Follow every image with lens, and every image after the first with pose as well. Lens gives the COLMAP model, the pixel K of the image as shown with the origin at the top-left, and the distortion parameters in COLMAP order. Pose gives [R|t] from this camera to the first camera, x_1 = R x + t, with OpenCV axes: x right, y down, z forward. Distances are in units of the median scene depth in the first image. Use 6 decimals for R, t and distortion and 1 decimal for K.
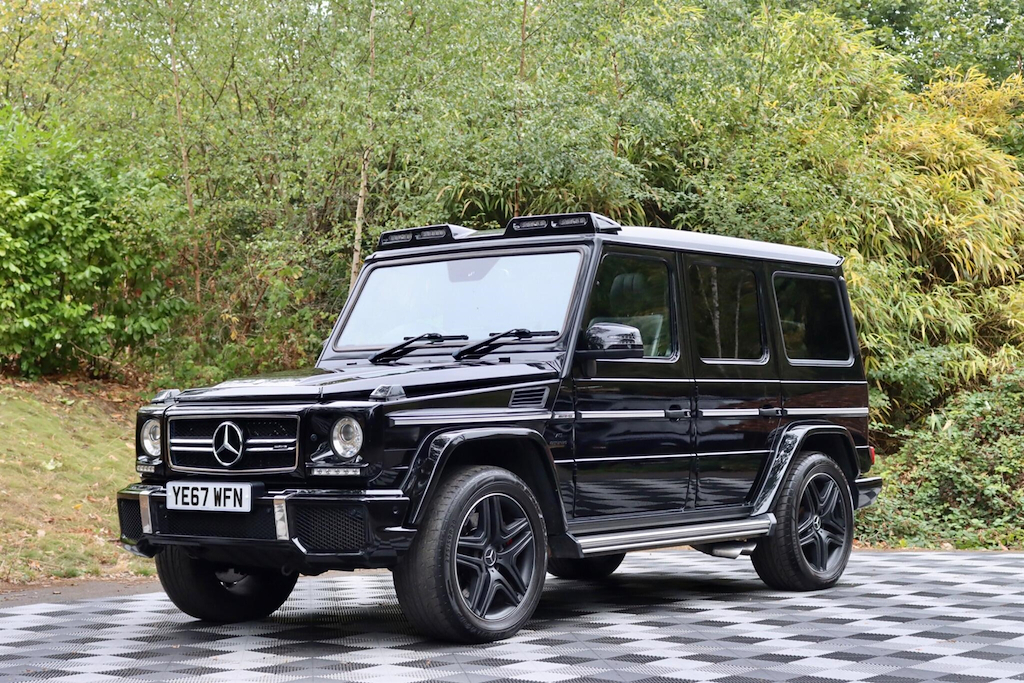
lens RADIAL K [[1840.5, 0, 513.2], [0, 1840.5, 342.8], [0, 0, 1]] dist [-0.018109, 0.087980]
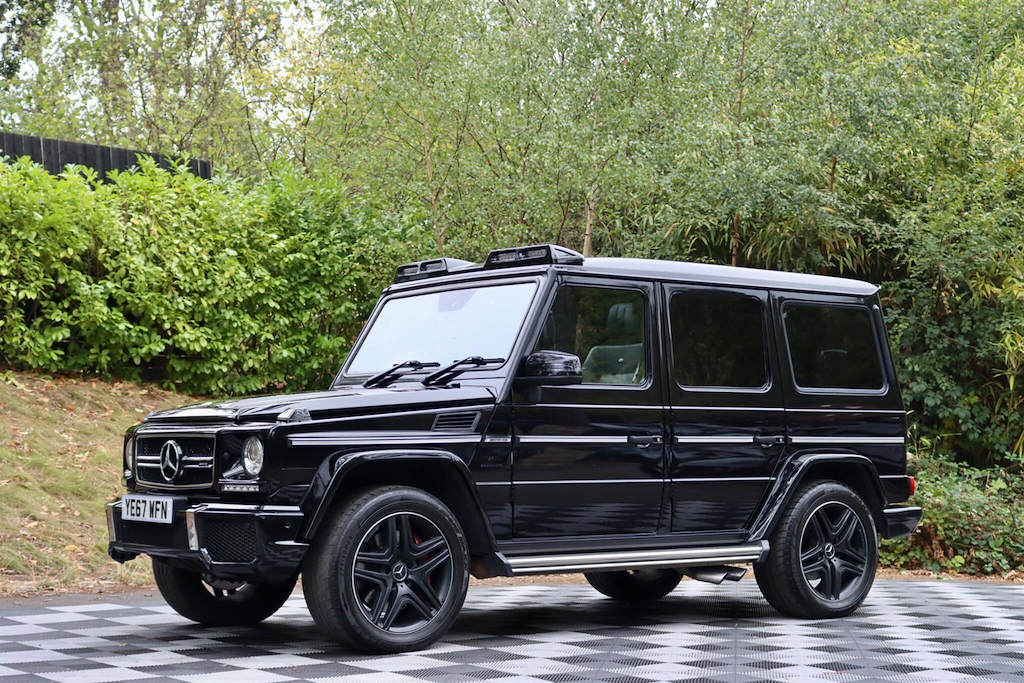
lens RADIAL K [[1740.2, 0, 511.4], [0, 1740.2, 339.4], [0, 0, 1]] dist [-0.047710, 0.094077]
pose [[0.969804, -0.001102, -0.243882, 0.217431], [-0.003968, 0.999786, -0.020294, 0.002398], [0.243852, 0.020648, 0.969593, 0.038288]]
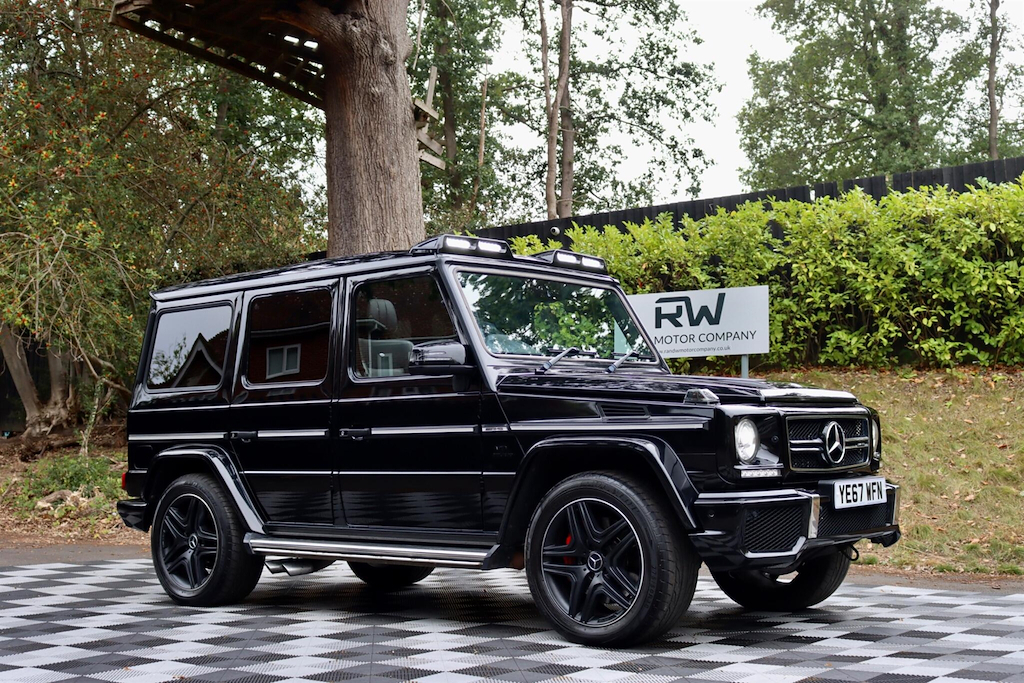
lens RADIAL K [[1306.8, 0, 507.6], [0, 1306.8, 338.8], [0, 0, 1]] dist [-0.073391, 0.008127]
pose [[-0.035812, -0.080349, -0.996123, 0.681709], [0.063286, 0.994580, -0.082499, 0.045015], [0.997353, -0.065995, -0.030533, 0.910595]]
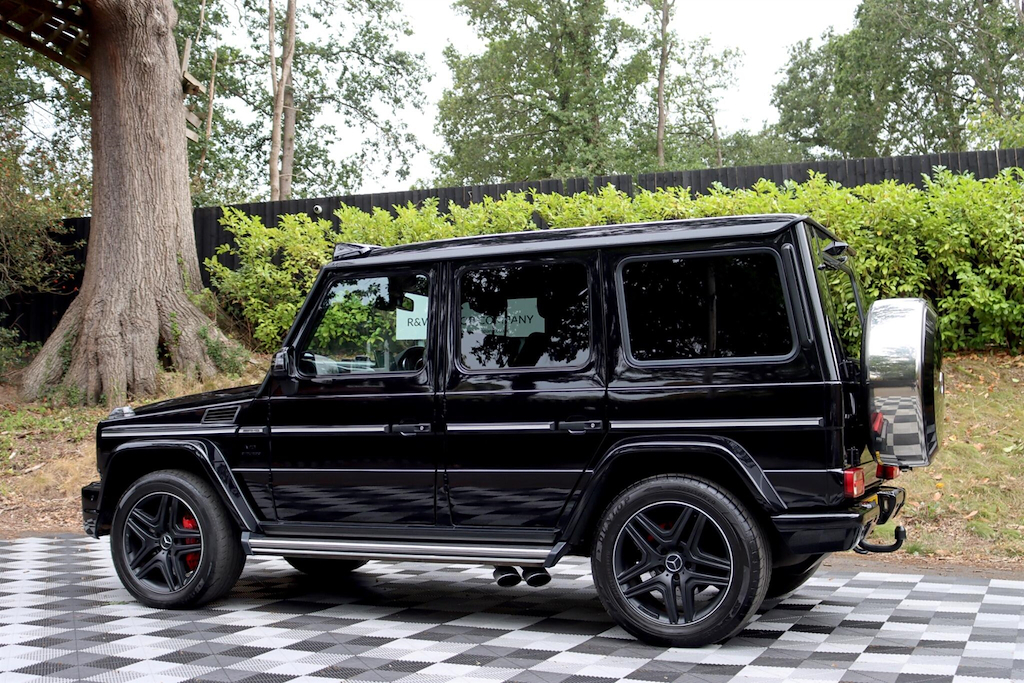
lens RADIAL K [[1210.3, 0, 511.2], [0, 1210.3, 339.5], [0, 0, 1]] dist [-0.080618, 0.046811]
pose [[0.236594, -0.048144, -0.970415, 0.626972], [0.052578, 0.997943, -0.036691, 0.015440], [0.970185, -0.042342, 0.238639, 0.775749]]
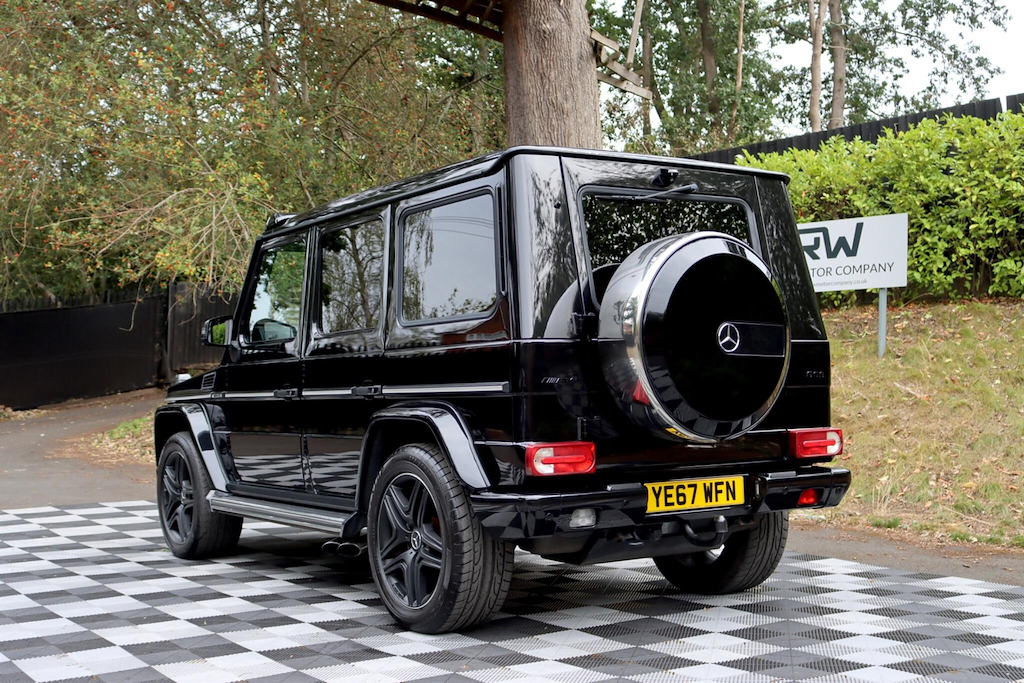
lens RADIAL K [[1276.8, 0, 506.3], [0, 1276.8, 344.2], [0, 0, 1]] dist [-0.093501, 0.099430]
pose [[-0.316961, -0.012523, -0.948356, 0.601787], [0.064252, 0.997332, -0.034644, 0.038400], [0.946260, -0.071914, -0.315311, 1.159790]]
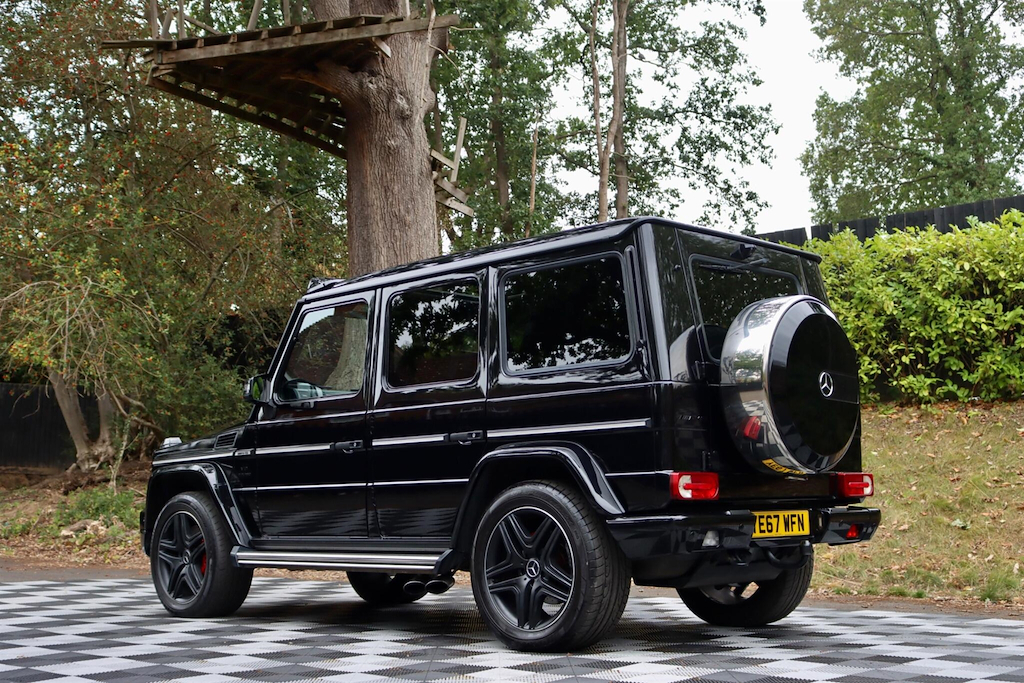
lens RADIAL K [[1310.7, 0, 507.3], [0, 1310.7, 340.0], [0, 0, 1]] dist [-0.094899, 0.118864]
pose [[-0.117387, -0.111993, -0.986751, 0.749556], [0.060061, 0.991001, -0.119621, 0.065455], [0.991268, -0.073307, -0.109604, 1.048052]]
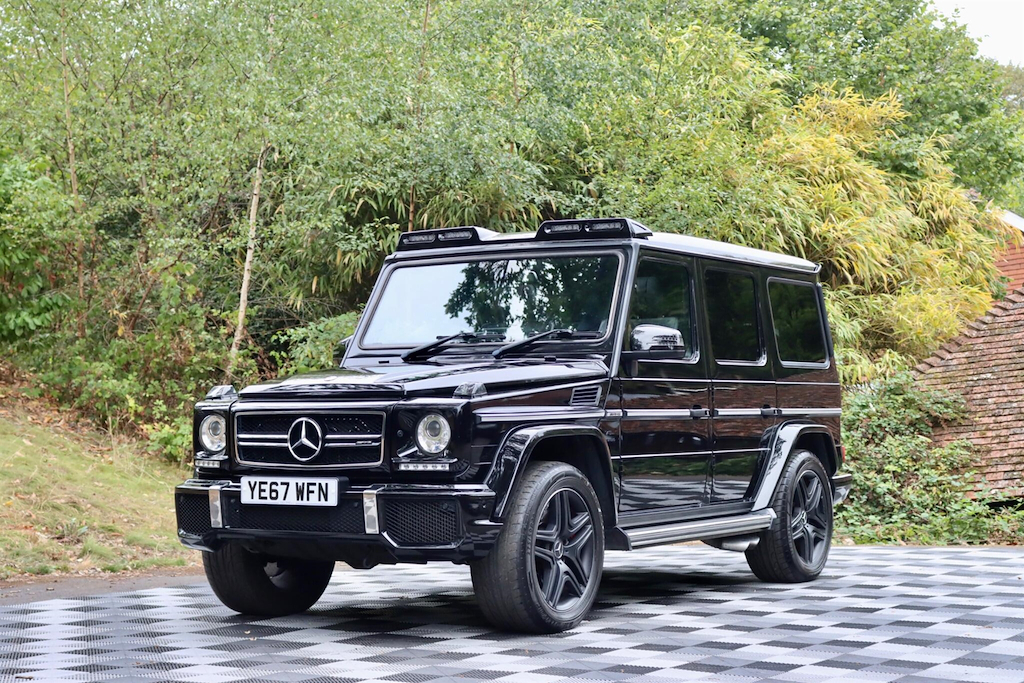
lens RADIAL K [[1840.5, 0, 513.2], [0, 1840.5, 342.8], [0, 0, 1]] dist [-0.018109, 0.087980]
pose [[0.991873, 0.010892, 0.126762, -0.127079], [-0.010887, 0.999940, -0.000732, 0.000773], [-0.126763, -0.000654, 0.991933, -0.017469]]
